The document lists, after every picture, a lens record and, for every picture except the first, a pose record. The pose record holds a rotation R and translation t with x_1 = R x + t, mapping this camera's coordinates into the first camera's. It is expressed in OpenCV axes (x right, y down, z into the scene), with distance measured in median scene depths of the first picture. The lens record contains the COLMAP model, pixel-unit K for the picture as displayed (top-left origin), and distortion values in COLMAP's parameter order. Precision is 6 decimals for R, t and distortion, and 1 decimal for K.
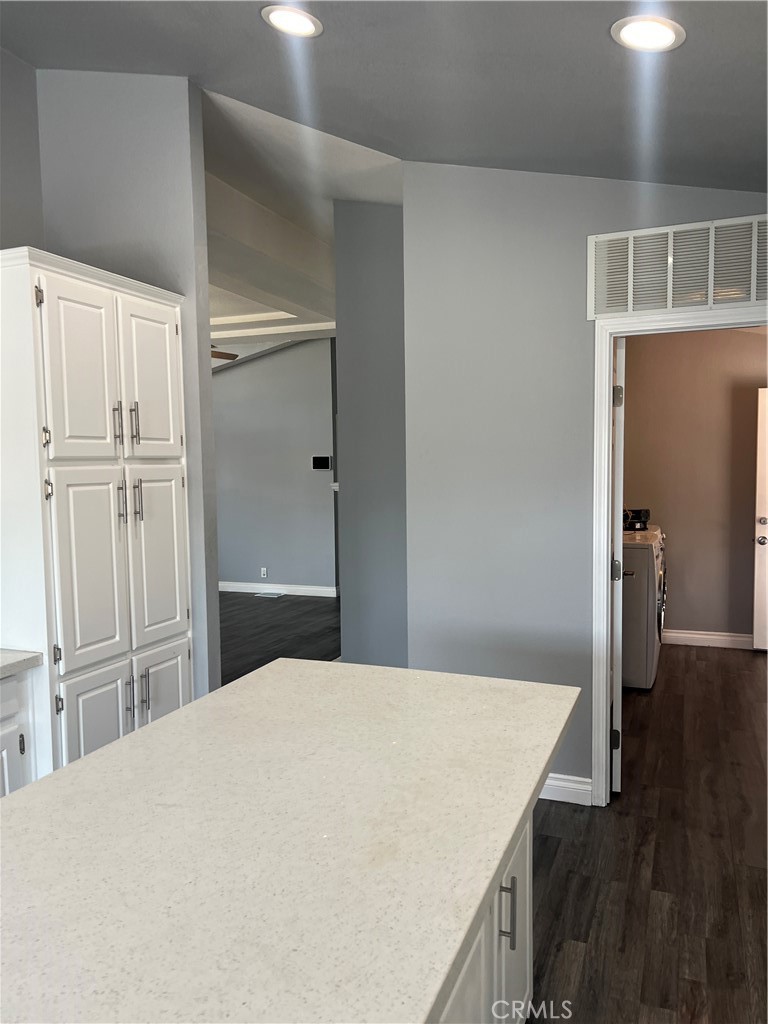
lens RADIAL K [[787.6, 0, 384.0], [0, 787.6, 512.0], [0, 0, 1]] dist [0.042014, -0.002171]
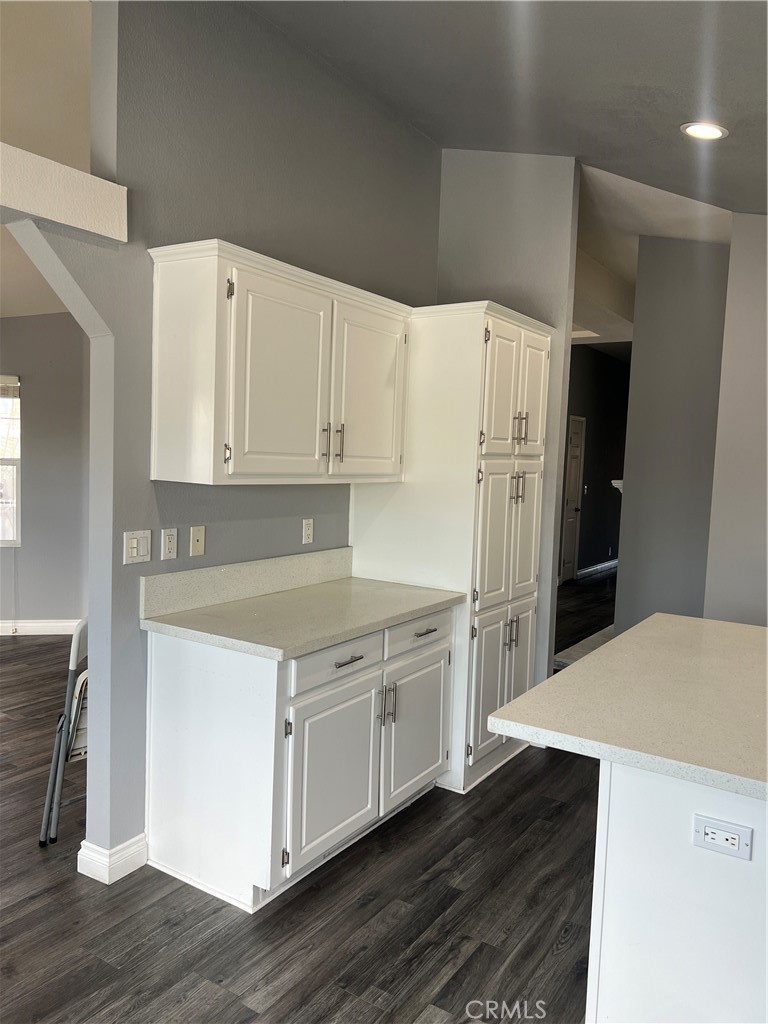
lens RADIAL K [[775.5, 0, 380.9], [0, 775.5, 519.6], [0, 0, 1]] dist [0.062377, -0.078050]
pose [[0.977069, 0.070857, -0.200787, -0.282841], [-0.066682, 0.997396, 0.027491, 0.019184], [0.202212, -0.013472, 0.979249, -0.318129]]
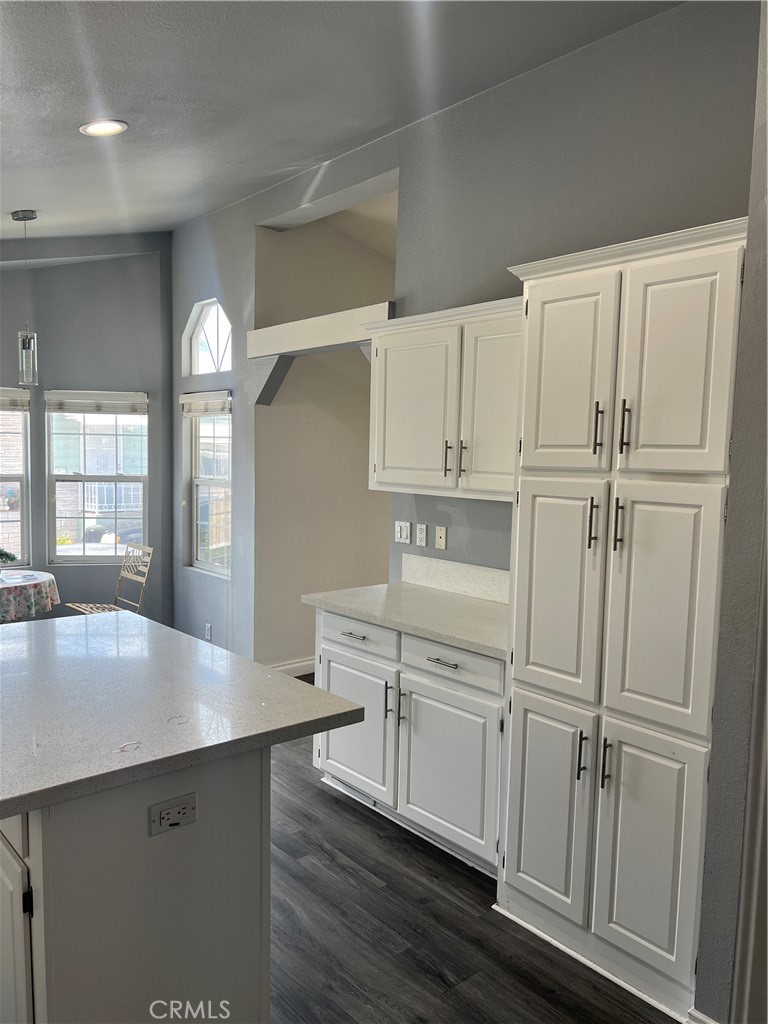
lens RADIAL K [[775.5, 0, 380.9], [0, 775.5, 519.6], [0, 0, 1]] dist [0.062377, -0.078050]
pose [[-0.476314, 0.084519, -0.875204, 0.492173], [-0.068182, 0.988822, 0.132599, -0.109153], [0.876628, 0.122832, -0.465227, 1.182048]]
